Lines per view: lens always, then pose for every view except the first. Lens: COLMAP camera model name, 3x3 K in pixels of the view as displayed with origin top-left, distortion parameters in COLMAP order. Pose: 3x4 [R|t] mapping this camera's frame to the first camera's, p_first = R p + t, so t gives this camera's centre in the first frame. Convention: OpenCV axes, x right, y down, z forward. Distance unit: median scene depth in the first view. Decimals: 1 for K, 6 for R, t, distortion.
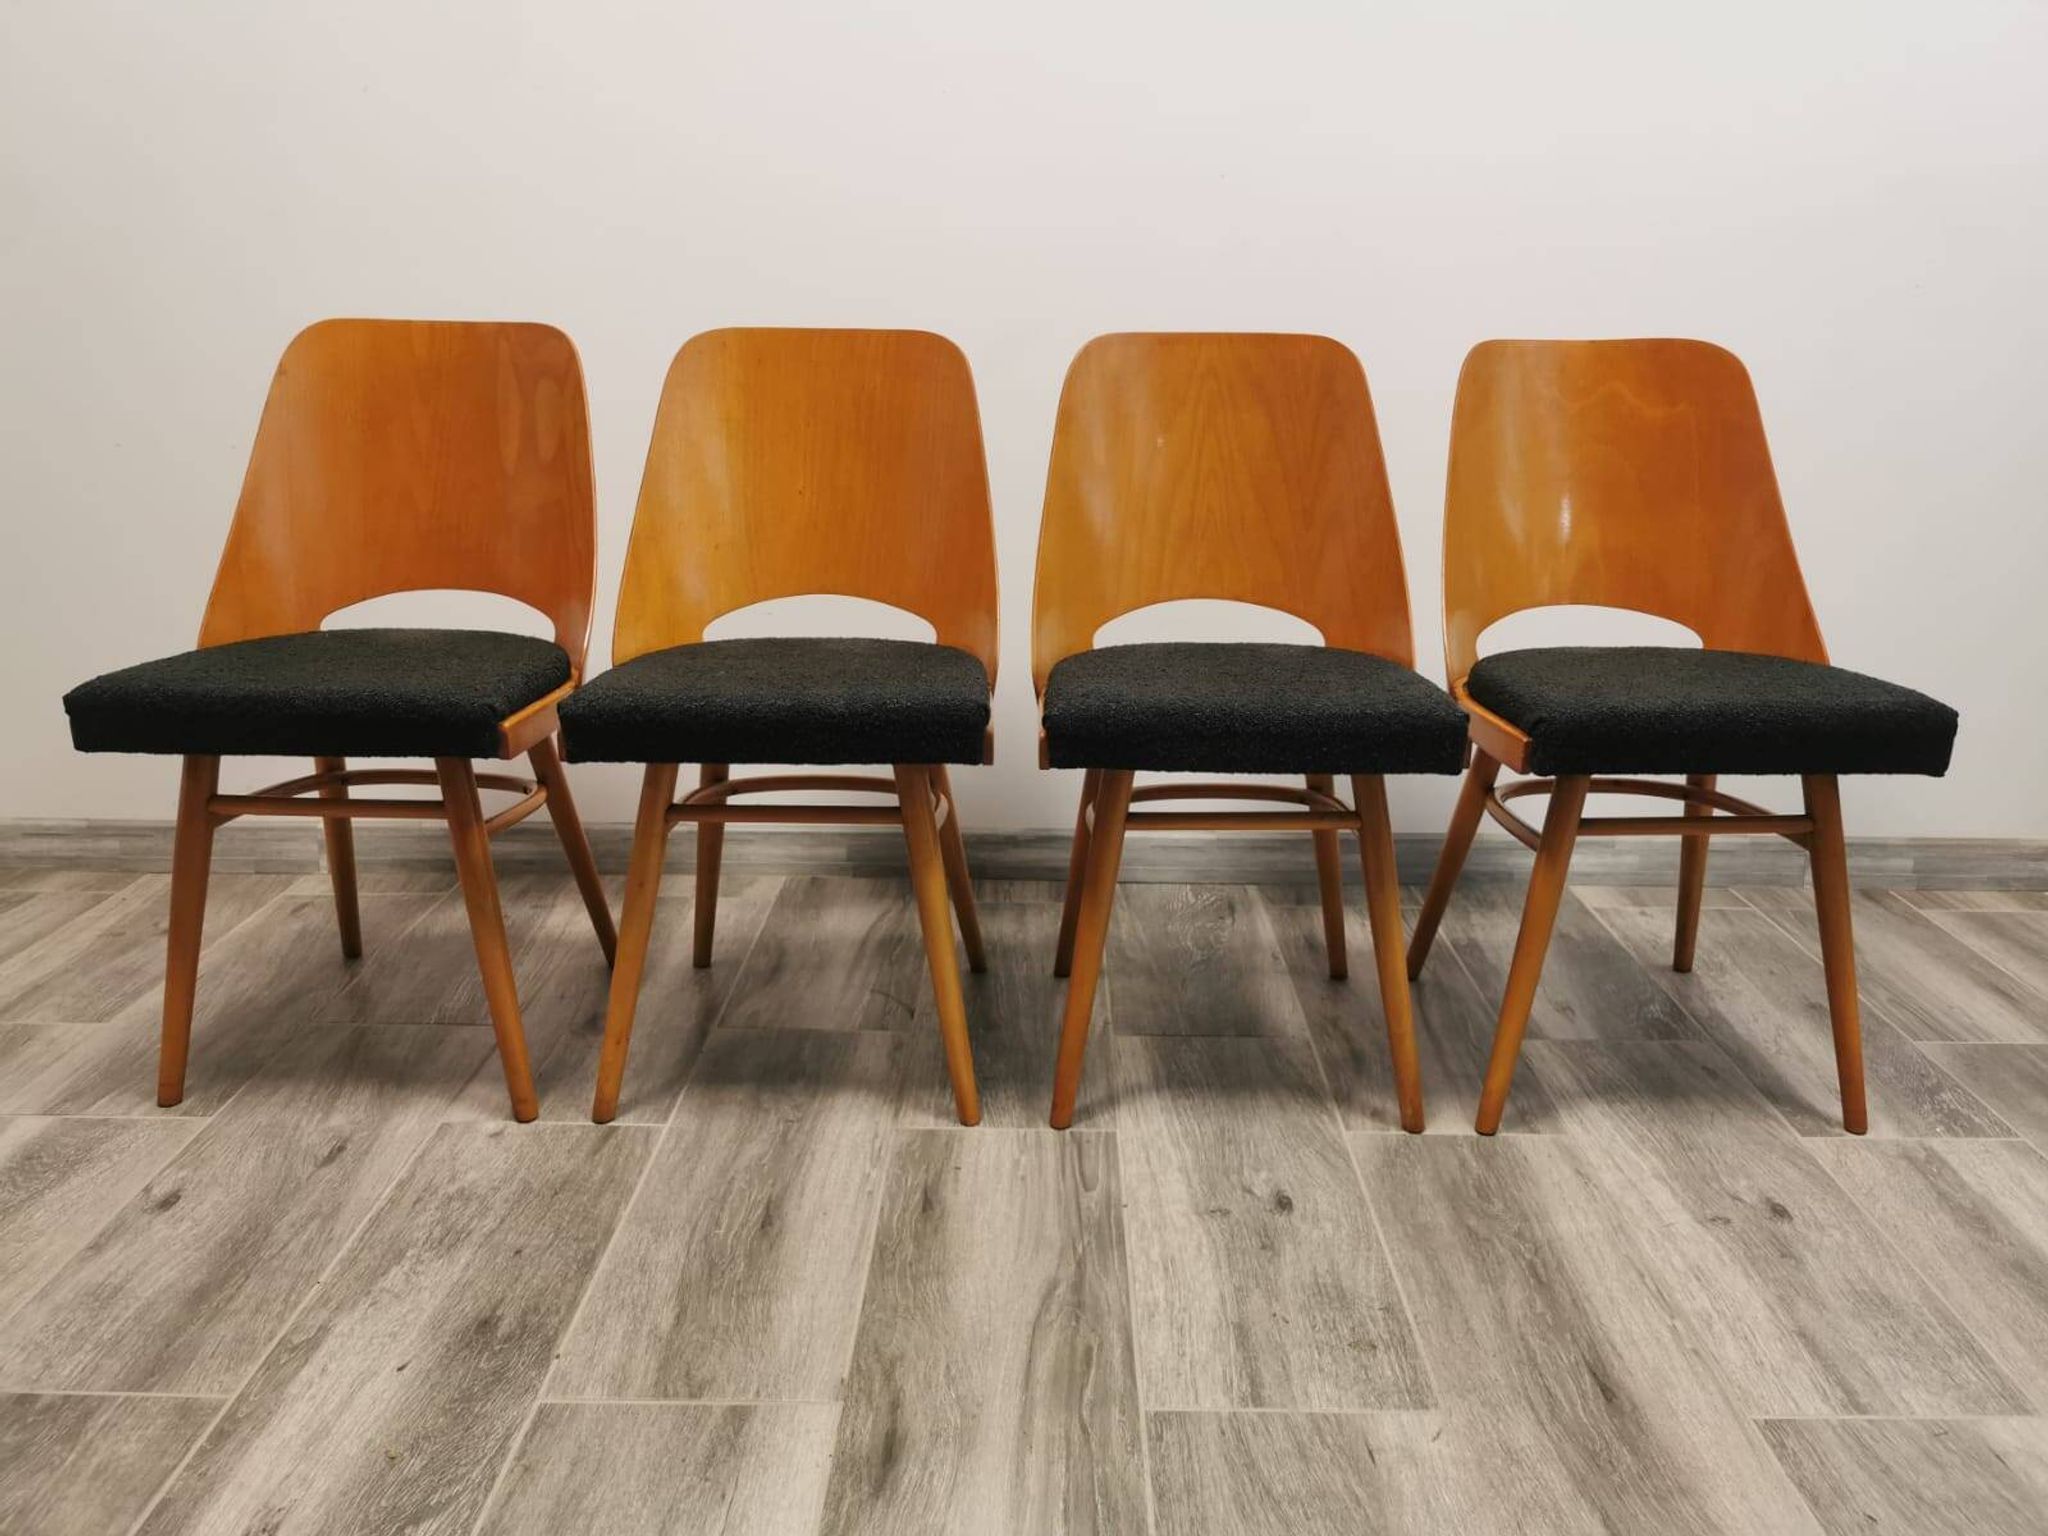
lens RADIAL K [[1645.7, 0, 1036.1], [0, 1645.7, 741.2], [0, 0, 1]] dist [0.068748, -0.112376]
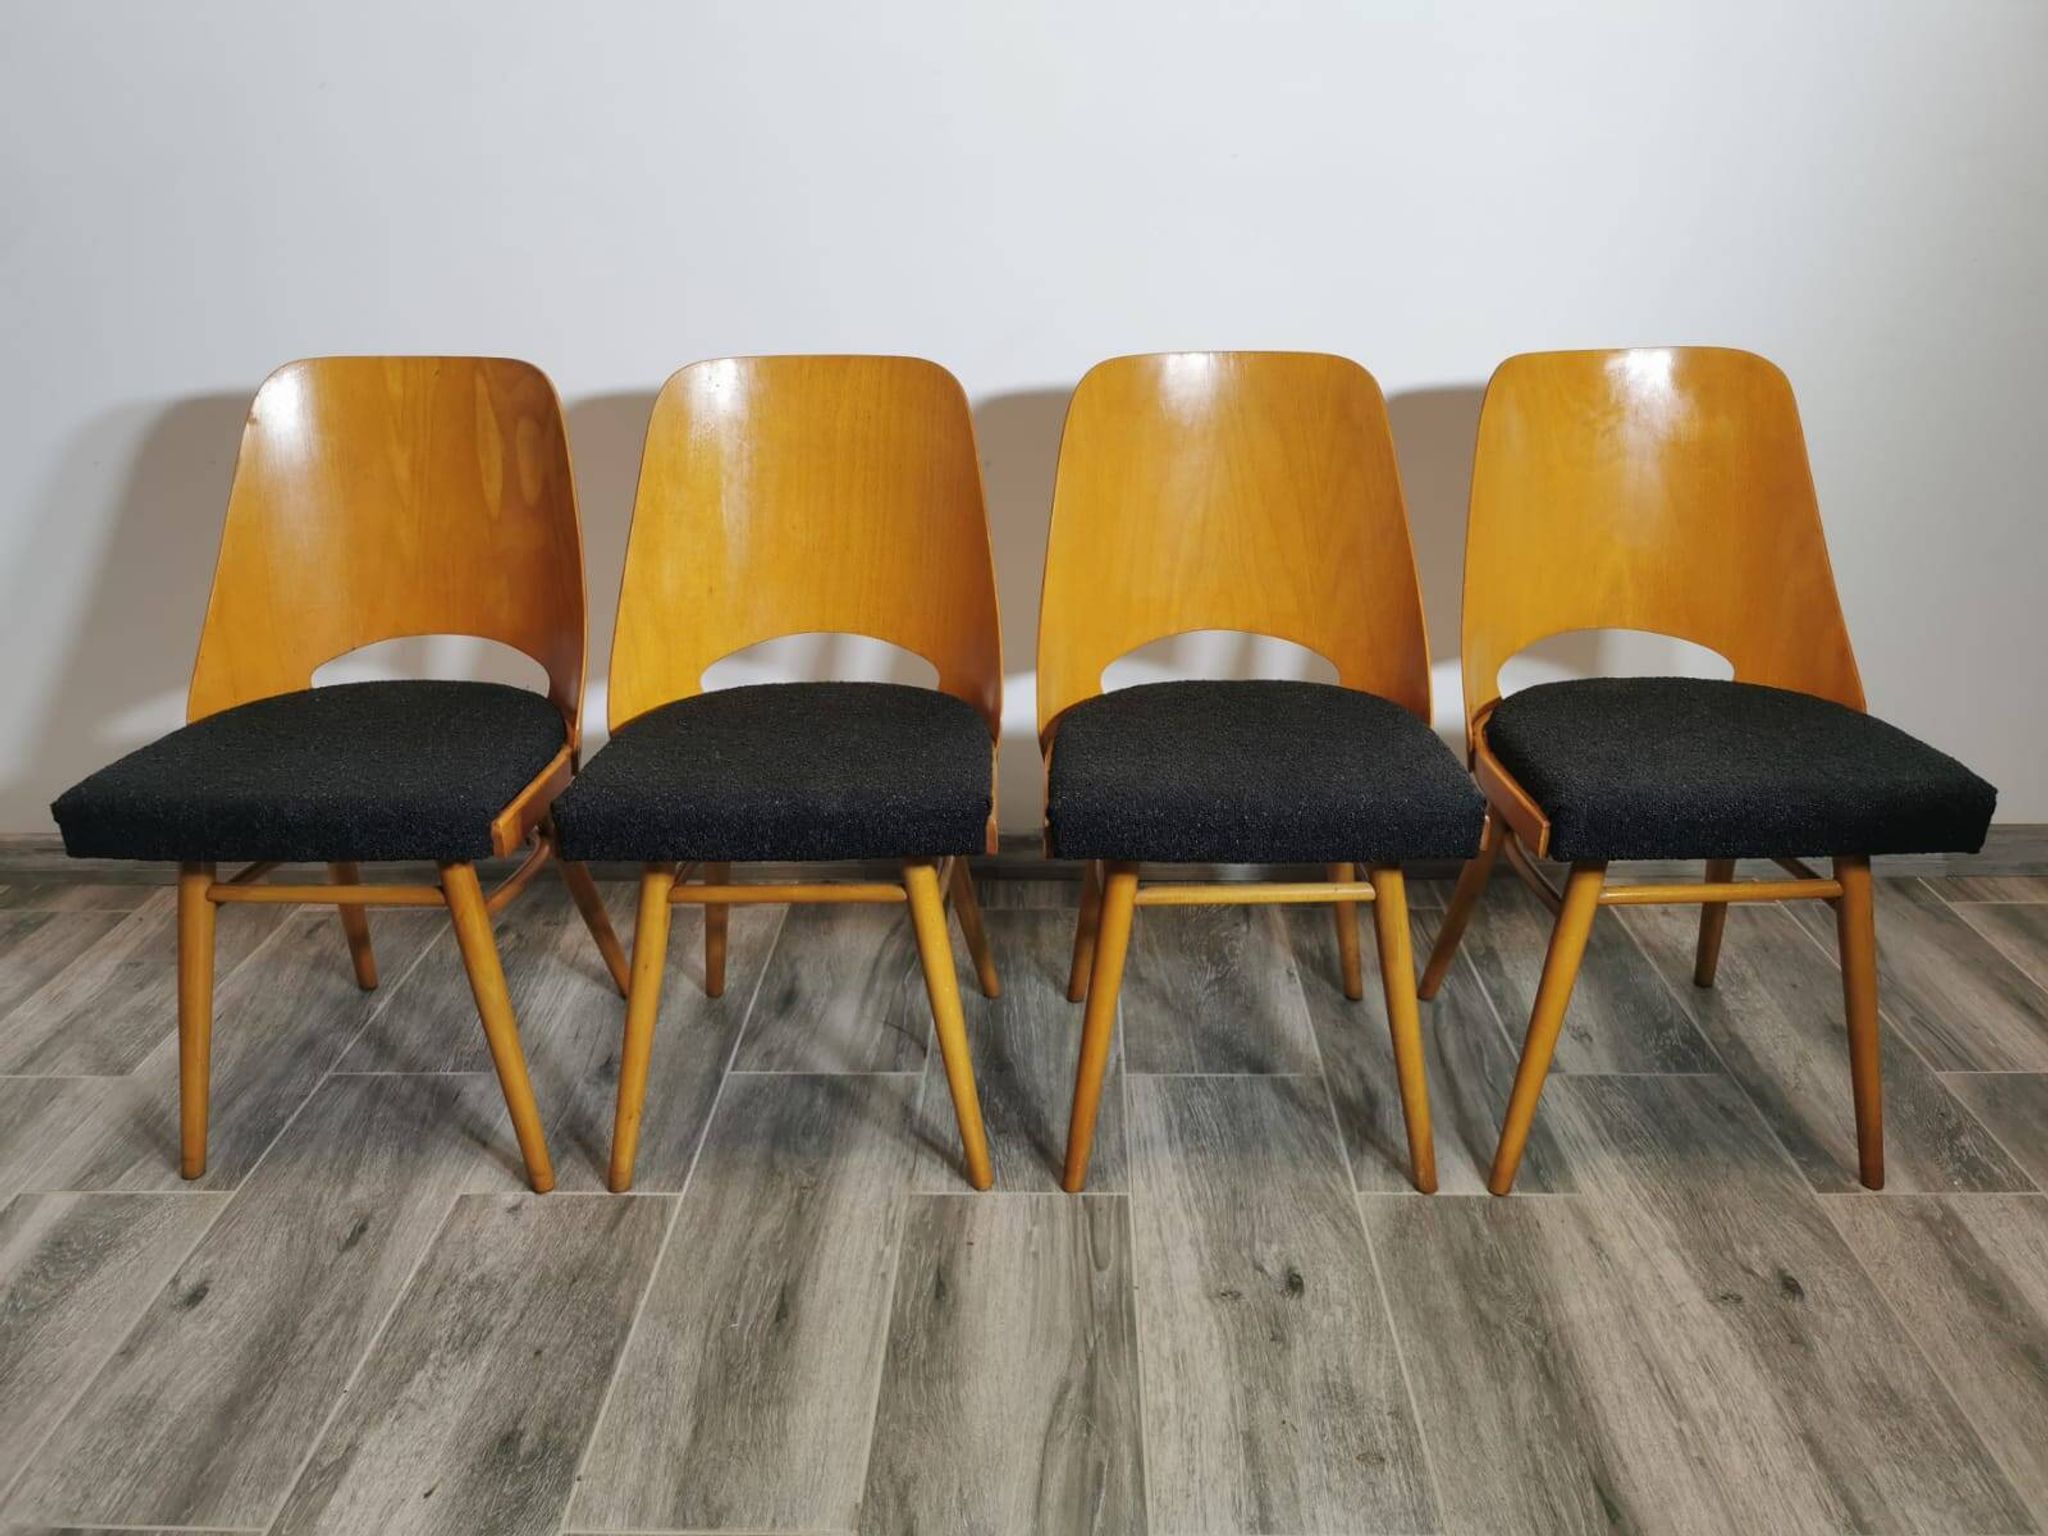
lens RADIAL K [[1645.7, 0, 1028.8], [0, 1645.7, 772.5], [0, 0, 1]] dist [0.068748, -0.112376]
pose [[0.999660, -0.015968, -0.020596, 0.013553], [0.018258, 0.993048, 0.116284, -0.143244], [0.018596, -0.116621, 0.993002, 0.033474]]
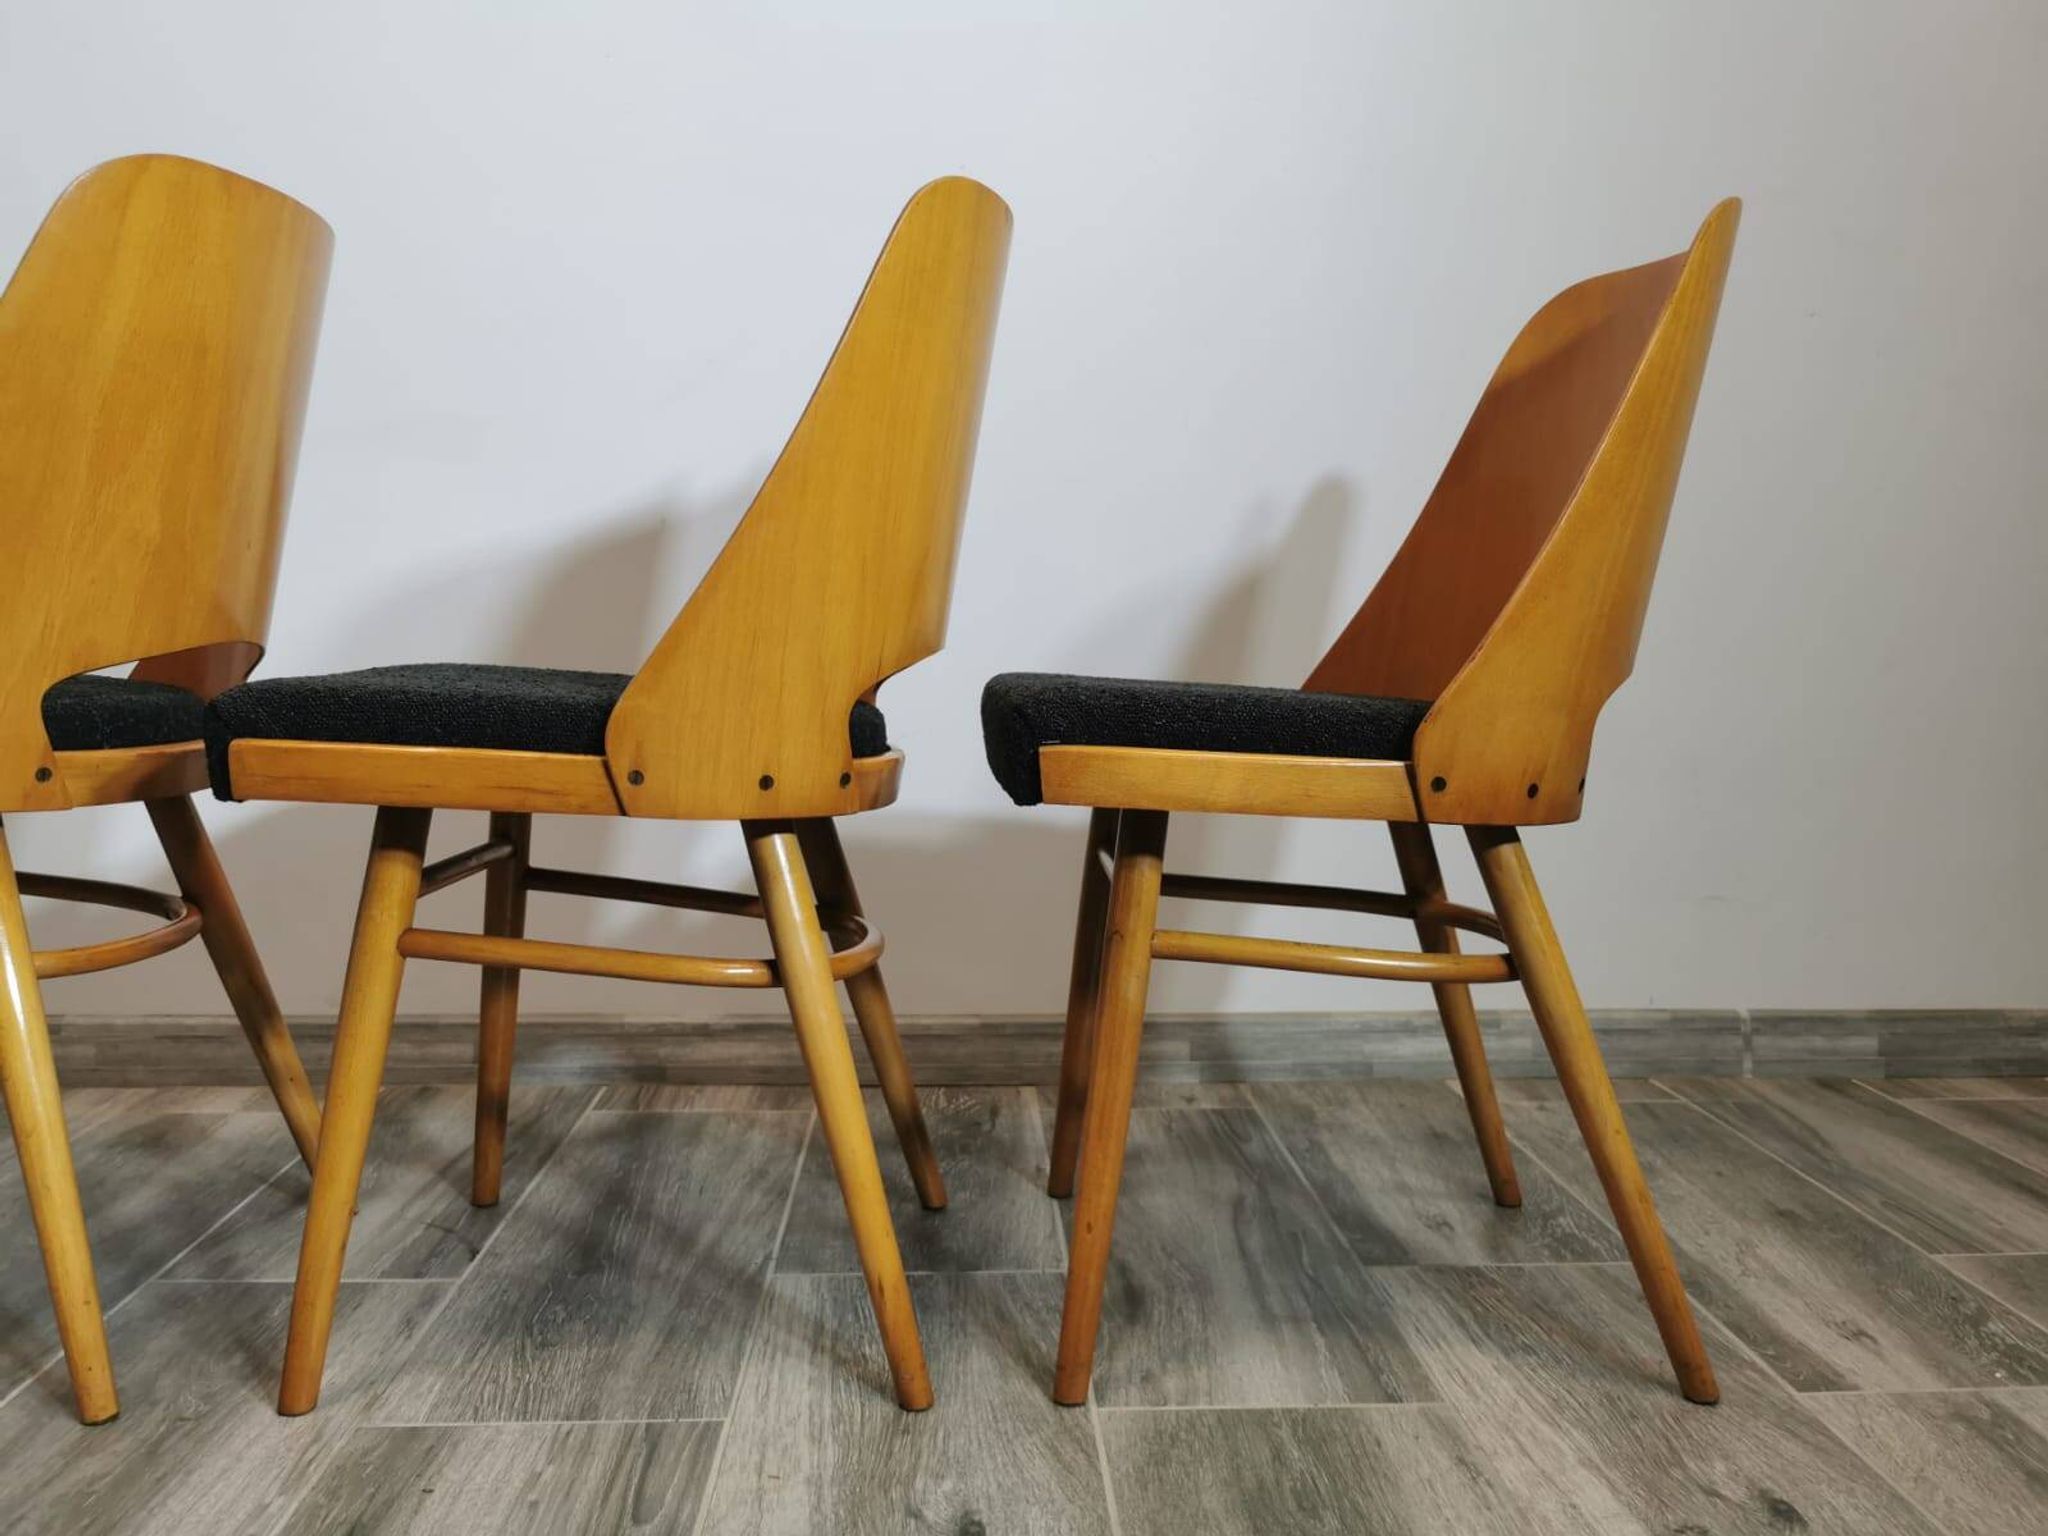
lens RADIAL K [[1645.7, 0, 1045.6], [0, 1645.7, 762.3], [0, 0, 1]] dist [0.068748, -0.112376]
pose [[0.997760, -0.003986, 0.066776, 0.133330], [0.015594, 0.984581, -0.174236, 0.109848], [-0.065052, 0.174887, 0.982437, 0.360347]]
